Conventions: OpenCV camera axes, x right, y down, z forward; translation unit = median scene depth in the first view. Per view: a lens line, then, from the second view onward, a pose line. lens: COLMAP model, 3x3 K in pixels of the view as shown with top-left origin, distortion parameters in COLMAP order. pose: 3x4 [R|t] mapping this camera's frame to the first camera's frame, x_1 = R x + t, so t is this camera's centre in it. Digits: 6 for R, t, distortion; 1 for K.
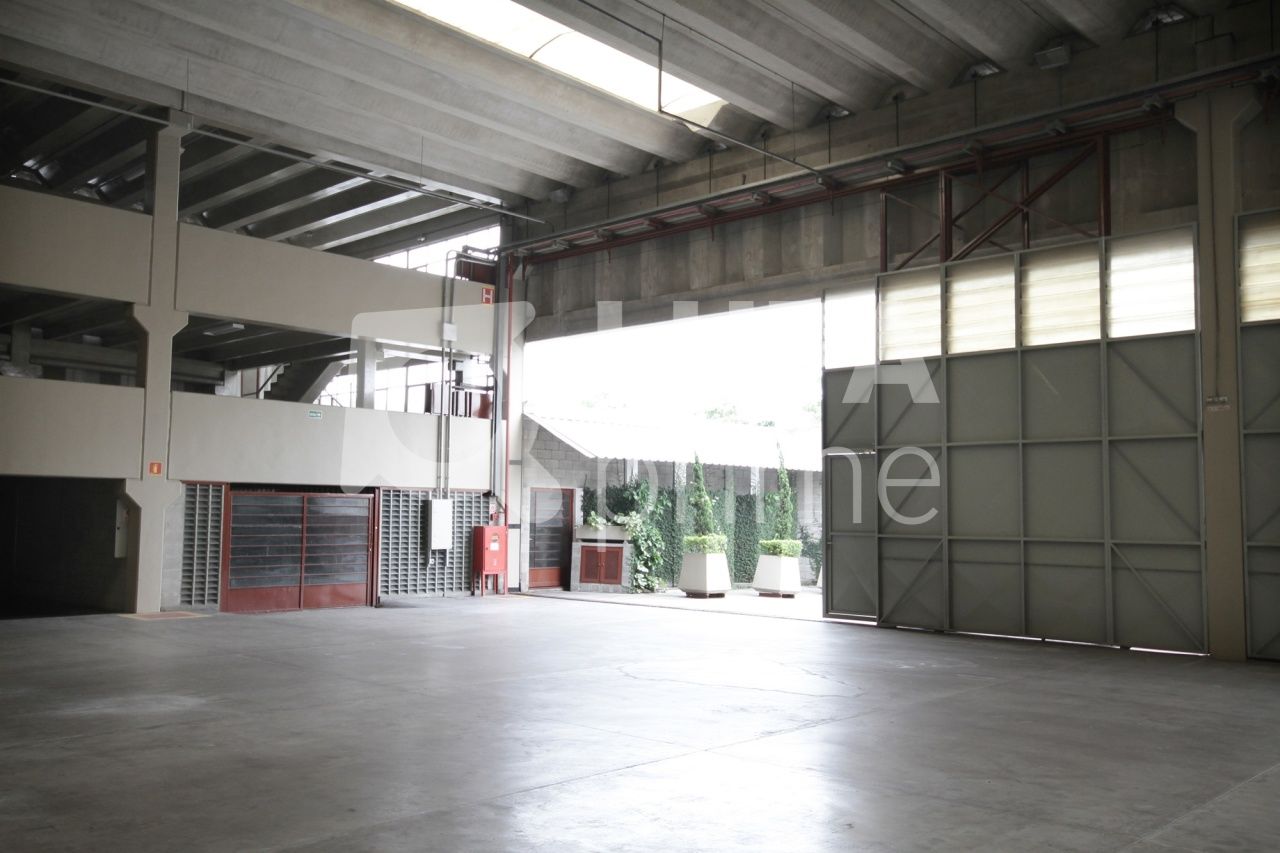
lens RADIAL K [[1096.7, 0, 638.5], [0, 1096.7, 431.5], [0, 0, 1]] dist [0.037036, 0.004844]
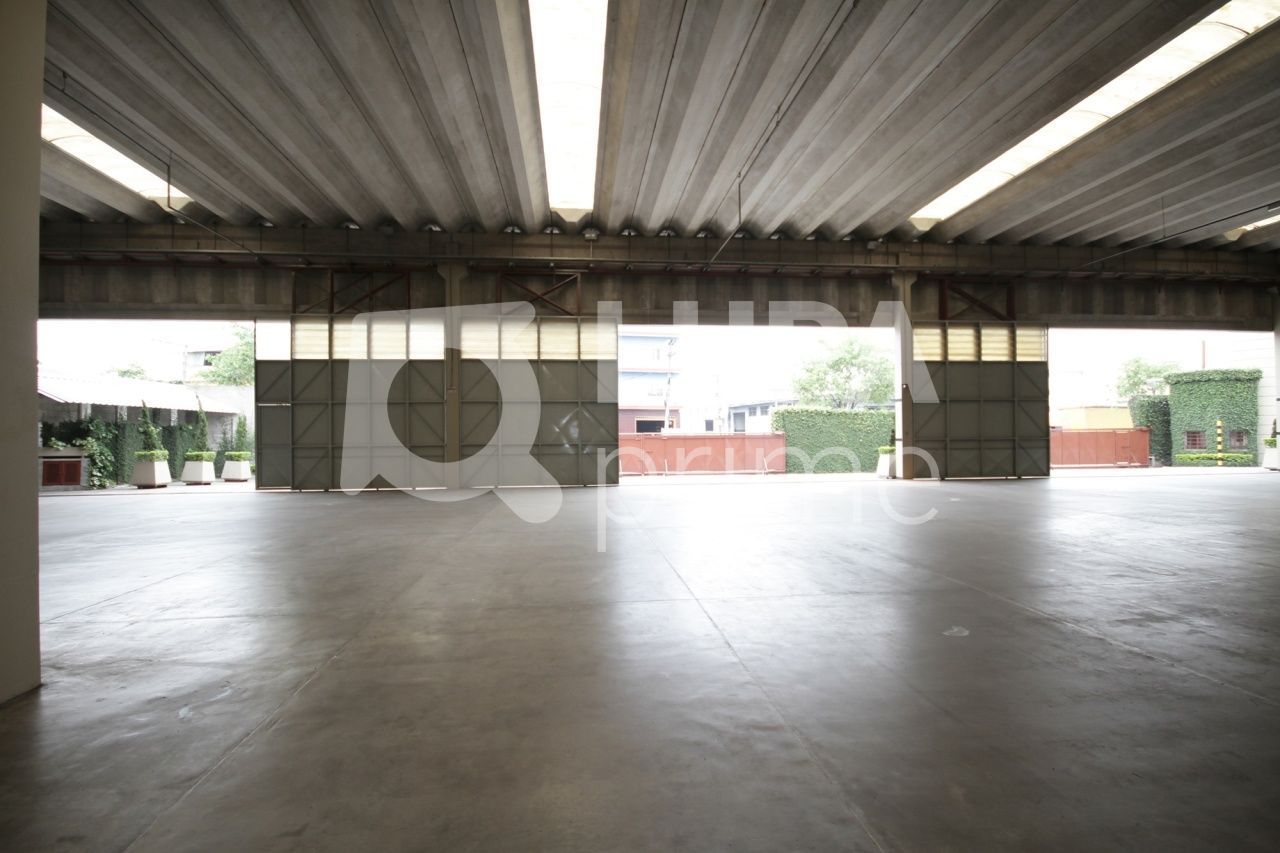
lens RADIAL K [[599.0, 0, 638.2], [0, 599.0, 429.3], [0, 0, 1]] dist [0.021442, -0.016203]
pose [[0.648063, -0.009289, 0.761530, -0.182530], [-0.041627, 0.997999, 0.047598, -0.012987], [-0.760448, -0.062547, 0.646379, -0.161287]]
